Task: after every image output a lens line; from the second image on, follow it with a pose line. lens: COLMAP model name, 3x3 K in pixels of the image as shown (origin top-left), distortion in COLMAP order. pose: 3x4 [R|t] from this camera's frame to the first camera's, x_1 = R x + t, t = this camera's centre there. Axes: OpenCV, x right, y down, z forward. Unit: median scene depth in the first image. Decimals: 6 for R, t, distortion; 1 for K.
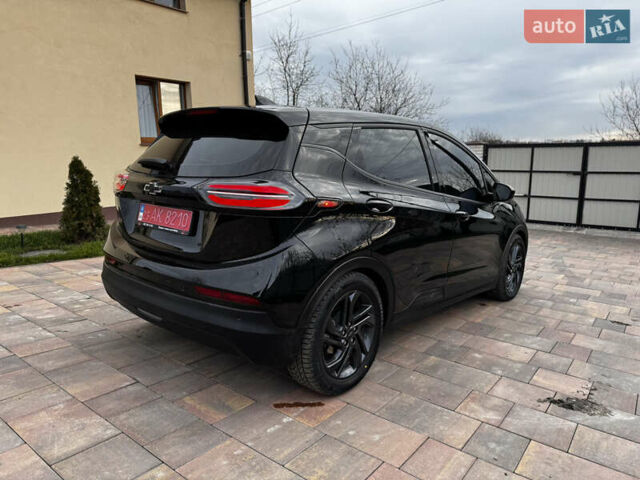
lens RADIAL K [[449.2, 0, 320.0], [0, 449.2, 240.0], [0, 0, 1]] dist [0.002738, -0.001994]
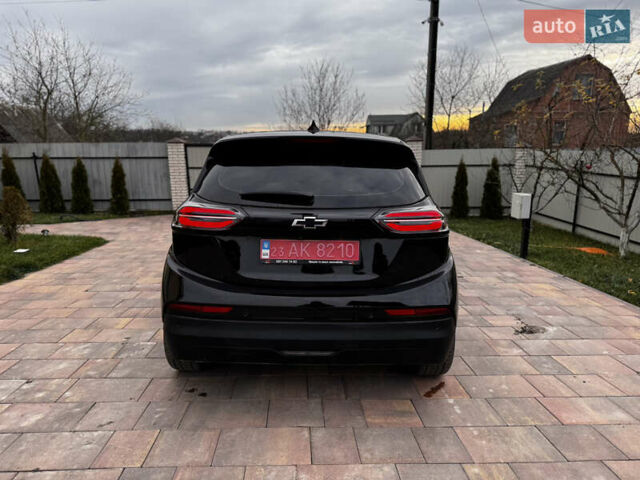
lens RADIAL K [[449.2, 0, 320.0], [0, 449.2, 240.0], [0, 0, 1]] dist [0.002738, -0.001994]
pose [[0.764646, -0.134220, 0.630319, -0.962730], [0.120427, 0.990602, 0.064847, -0.137420], [-0.633099, 0.026322, 0.773623, 0.253753]]
